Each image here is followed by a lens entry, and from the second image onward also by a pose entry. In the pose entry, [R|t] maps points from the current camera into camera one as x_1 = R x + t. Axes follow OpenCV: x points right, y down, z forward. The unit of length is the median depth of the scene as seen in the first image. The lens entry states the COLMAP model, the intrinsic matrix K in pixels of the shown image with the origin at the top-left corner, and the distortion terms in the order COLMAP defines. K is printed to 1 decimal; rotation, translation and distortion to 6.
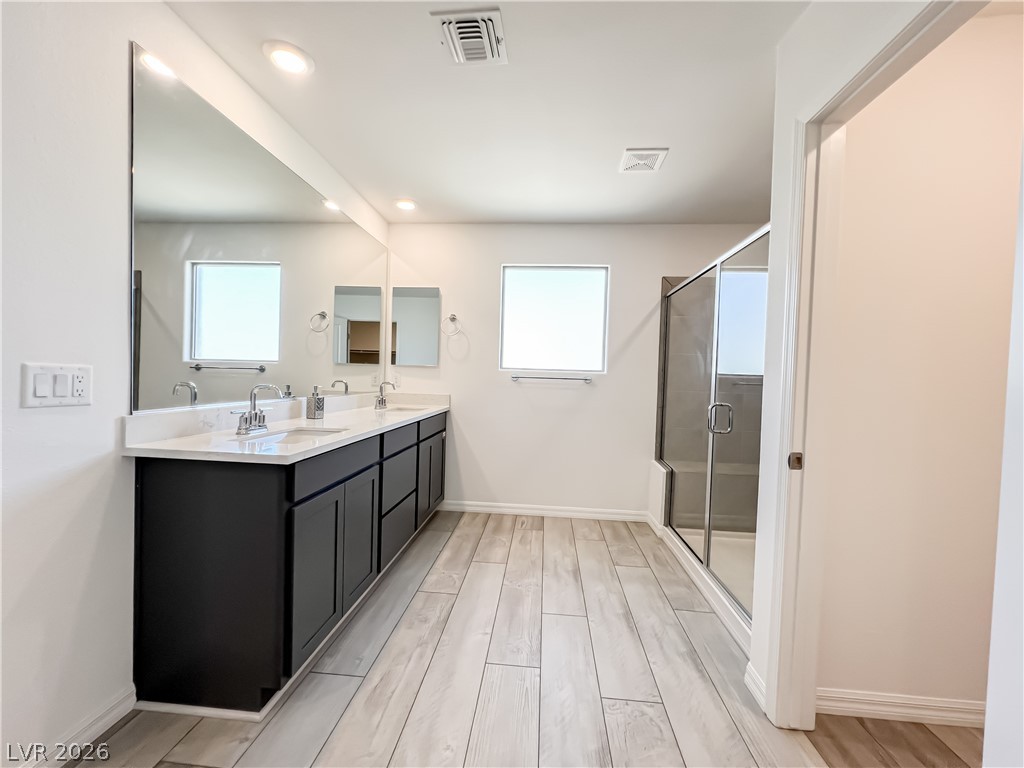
lens RADIAL K [[415.0, 0, 505.4], [0, 415.0, 389.1], [0, 0, 1]] dist [-0.002450, 0.000901]
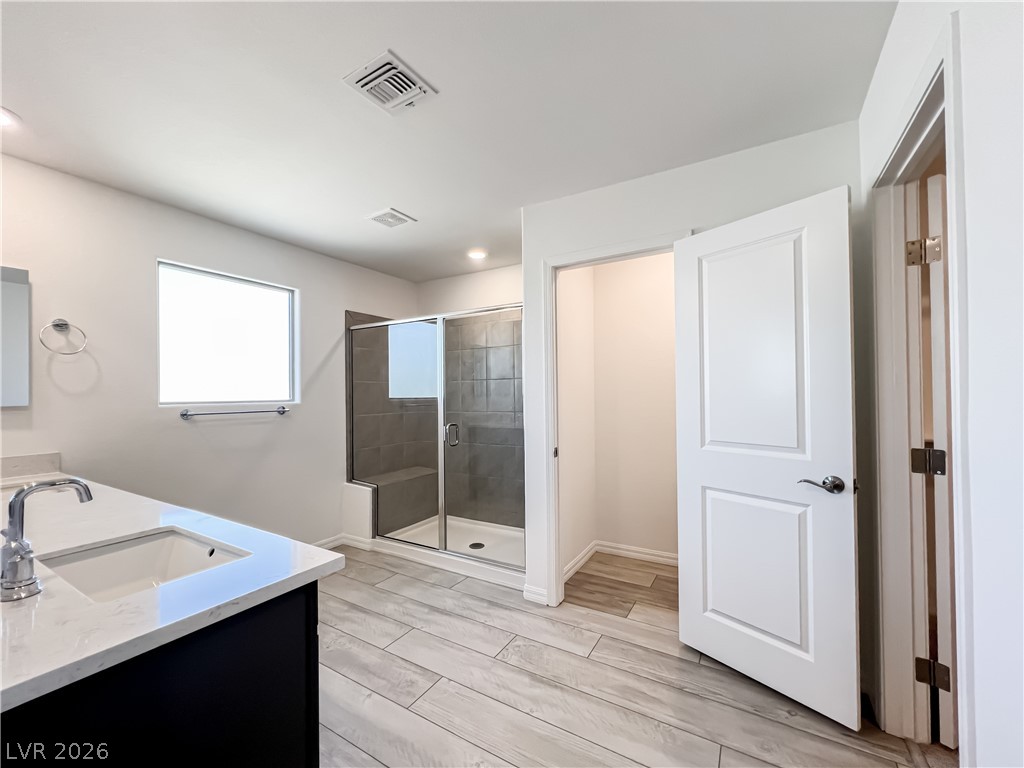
lens RADIAL K [[415.1, 0, 512.8], [0, 415.1, 392.1], [0, 0, 1]] dist [-0.003100, 0.001238]
pose [[0.435595, -0.031244, 0.899600, -0.558615], [0.053130, 0.998547, 0.008955, -0.063822], [-0.898573, 0.043895, 0.436623, 0.211649]]
